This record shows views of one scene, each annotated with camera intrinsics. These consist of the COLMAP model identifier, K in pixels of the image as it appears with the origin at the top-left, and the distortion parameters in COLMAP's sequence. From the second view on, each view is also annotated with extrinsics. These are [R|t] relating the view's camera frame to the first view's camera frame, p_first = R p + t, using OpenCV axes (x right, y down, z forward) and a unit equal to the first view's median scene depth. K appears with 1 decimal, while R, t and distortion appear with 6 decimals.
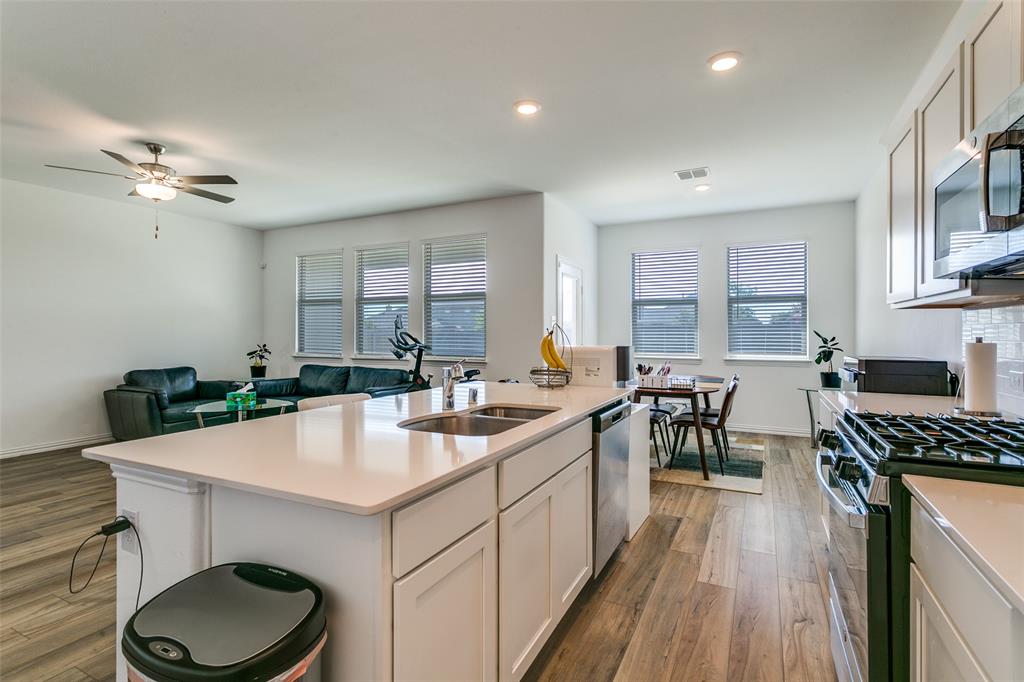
lens RADIAL K [[487.9, 0, 513.8], [0, 487.9, 336.3], [0, 0, 1]] dist [0.004287, 0.001831]
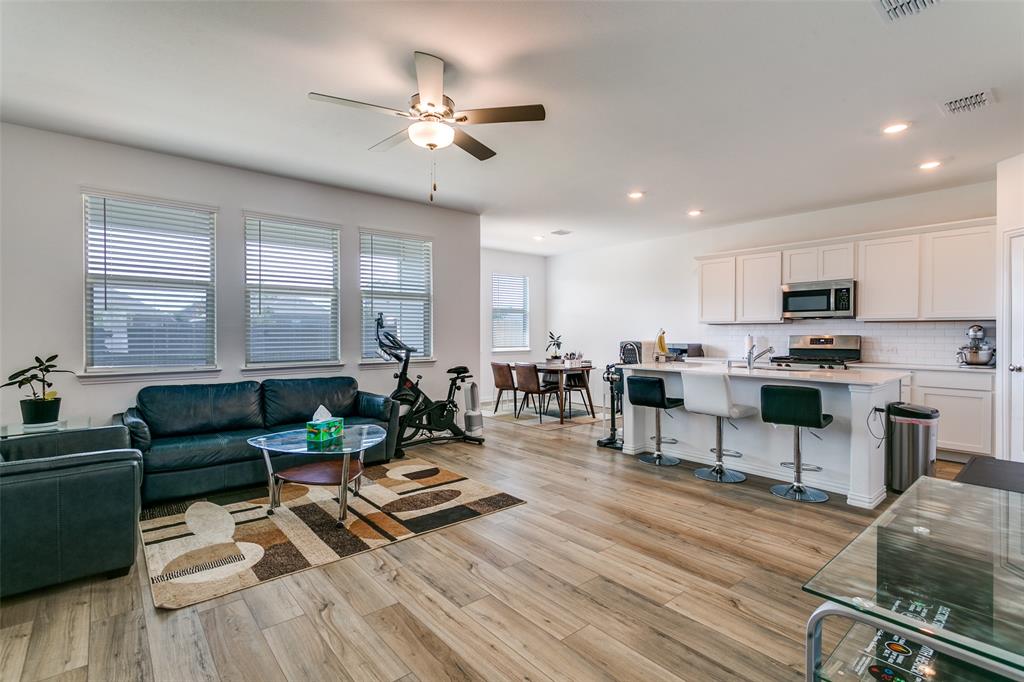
lens RADIAL K [[462.8, 0, 525.0], [0, 462.8, 337.3], [0, 0, 1]] dist [-0.000386, 0.000066]
pose [[0.407387, -0.008703, 0.913214, -0.910991], [0.007353, 0.999953, 0.006249, -0.002674], [-0.913226, 0.004169, 0.407432, 0.426051]]
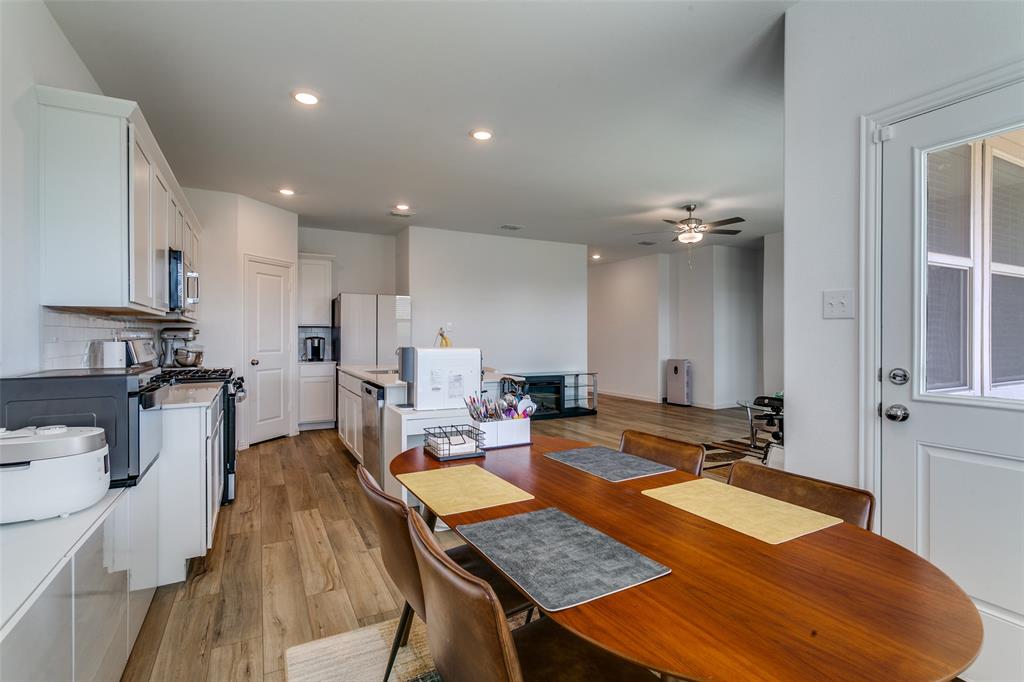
lens RADIAL K [[520.2, 0, 527.0], [0, 520.2, 336.1], [0, 0, 1]] dist [-0.001027, -0.000140]
pose [[-0.580959, 0.001156, -0.813932, 0.563879], [-0.004429, 0.999980, 0.004581, -0.004857], [0.813921, 0.006266, -0.580942, 1.067882]]
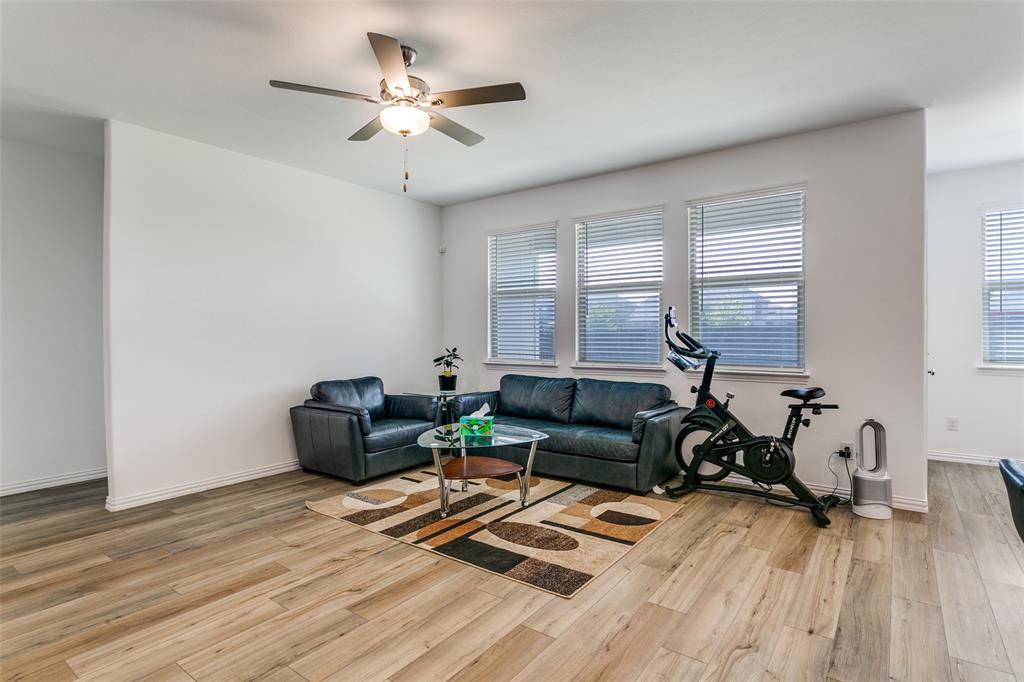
lens RADIAL K [[509.3, 0, 502.9], [0, 509.3, 338.2], [0, 0, 1]] dist [-0.001093, 0.000188]
pose [[0.984118, -0.002989, -0.177493, -0.348863], [0.003324, 0.999993, 0.001588, -0.000807], [0.177487, -0.002152, 0.984121, 0.249205]]
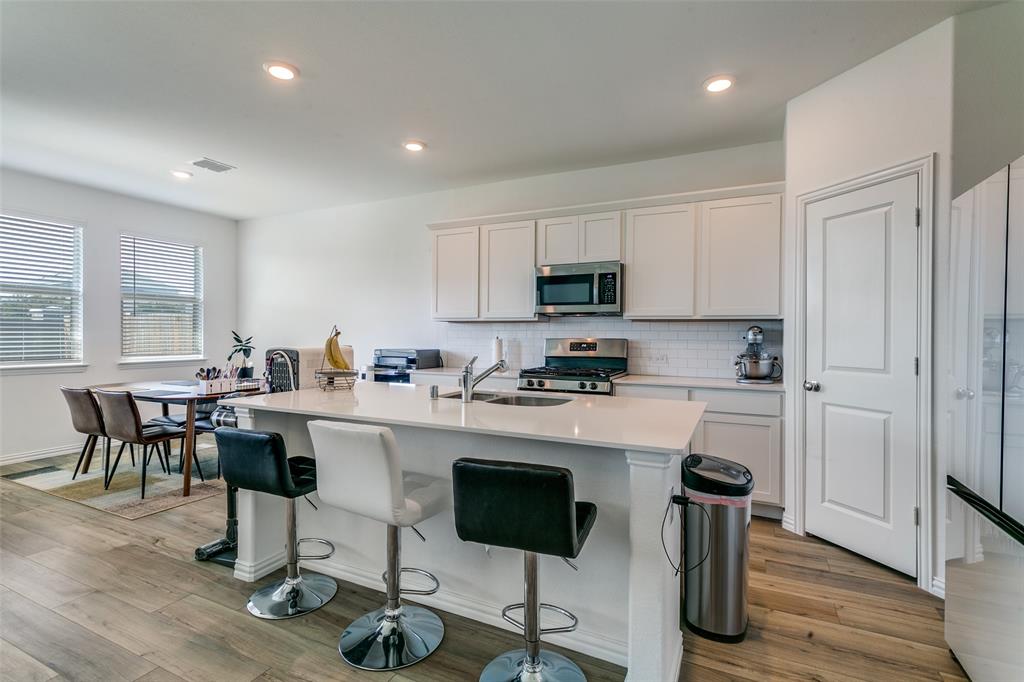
lens RADIAL K [[487.9, 0, 513.8], [0, 487.9, 336.3], [0, 0, 1]] dist [0.004287, 0.001831]
pose [[0.003619, -0.003901, 0.999986, -0.494373], [0.001954, 0.999991, 0.003894, -0.002772], [-0.999992, 0.001940, 0.003627, 0.352725]]
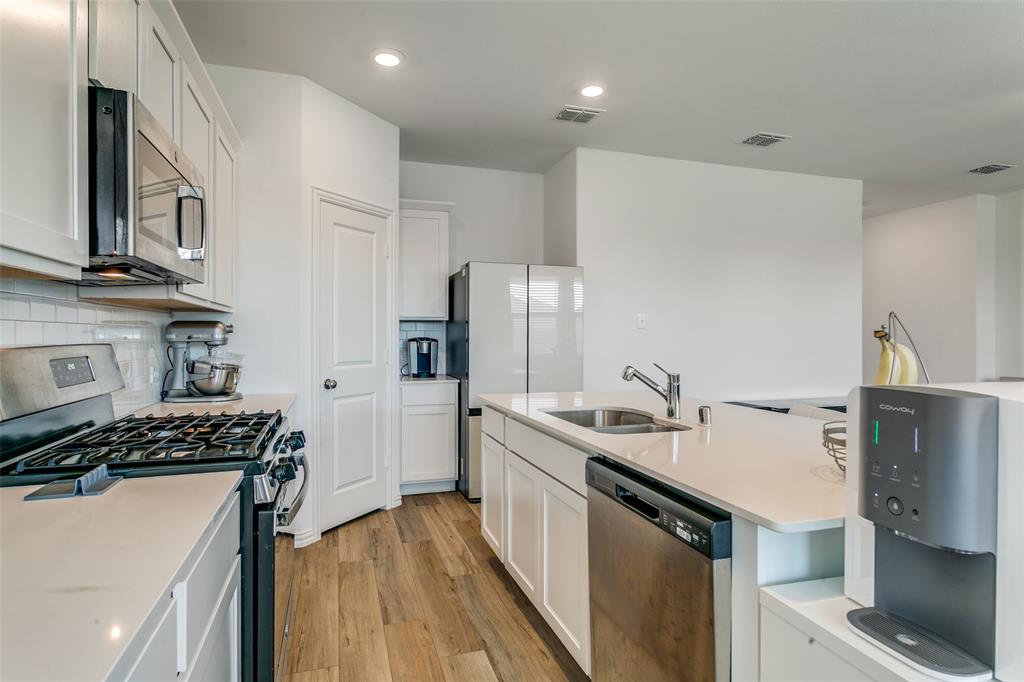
lens RADIAL K [[557.1, 0, 504.9], [0, 557.1, 336.1], [0, 0, 1]] dist [-0.001464, 0.001021]
pose [[-0.720783, 0.001941, -0.693158, 0.326150], [-0.004231, 0.999965, 0.007200, -0.003628], [0.693148, 0.008122, -0.720750, 0.607146]]
